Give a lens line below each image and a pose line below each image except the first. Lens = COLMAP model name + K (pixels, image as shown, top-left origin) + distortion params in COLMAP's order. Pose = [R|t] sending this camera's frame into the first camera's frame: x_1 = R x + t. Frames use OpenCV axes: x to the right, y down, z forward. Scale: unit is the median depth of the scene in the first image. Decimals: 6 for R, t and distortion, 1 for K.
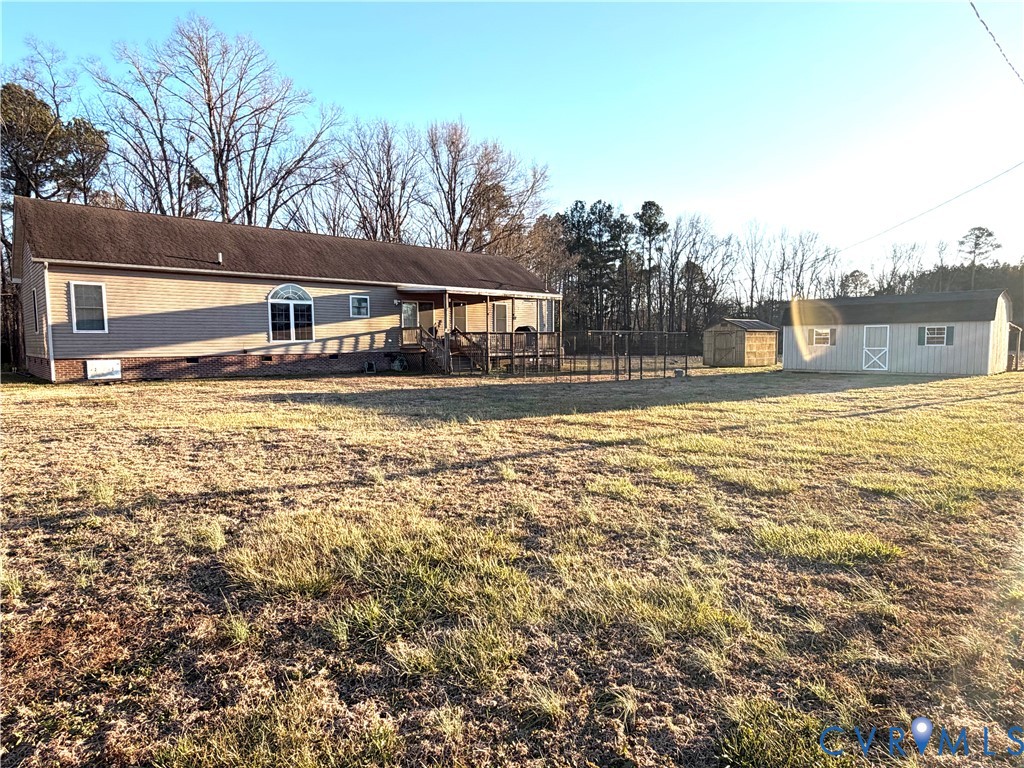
lens RADIAL K [[592.1, 0, 510.2], [0, 592.1, 388.8], [0, 0, 1]] dist [-0.014774, 0.004501]
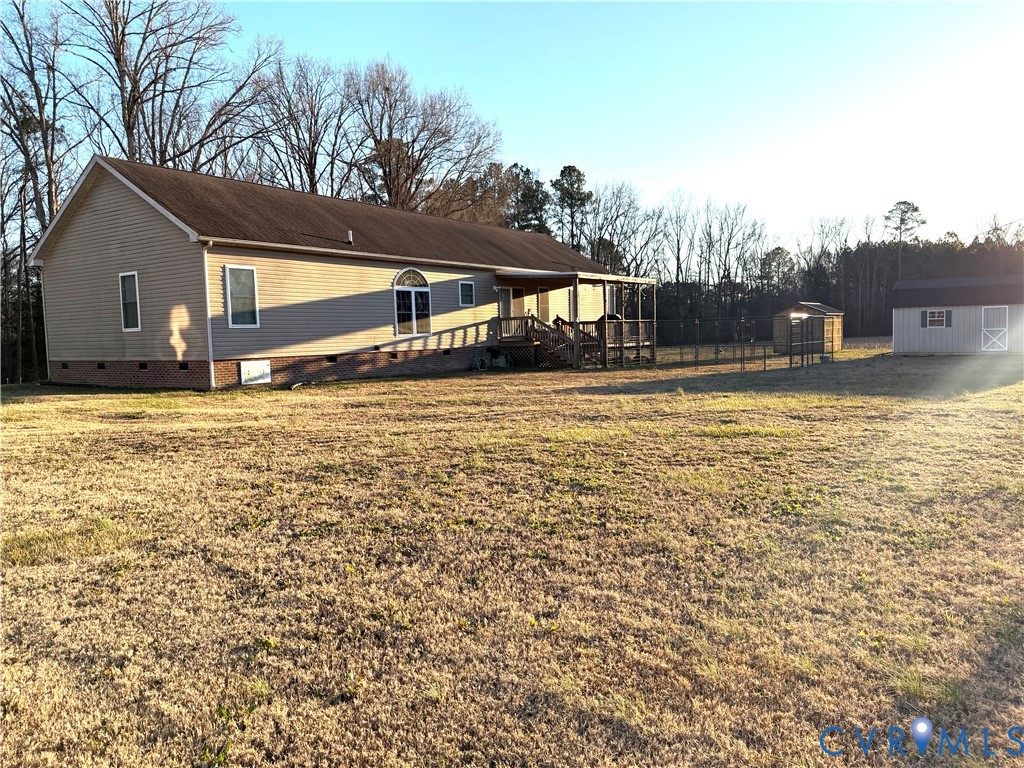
lens RADIAL K [[748.9, 0, 513.6], [0, 748.9, 381.6], [0, 0, 1]] dist [0.035270, -0.011909]
pose [[0.973317, -0.035492, 0.226703, -0.468086], [0.039849, 0.999098, -0.014670, 0.007948], [-0.225978, 0.023313, 0.973853, -0.079356]]
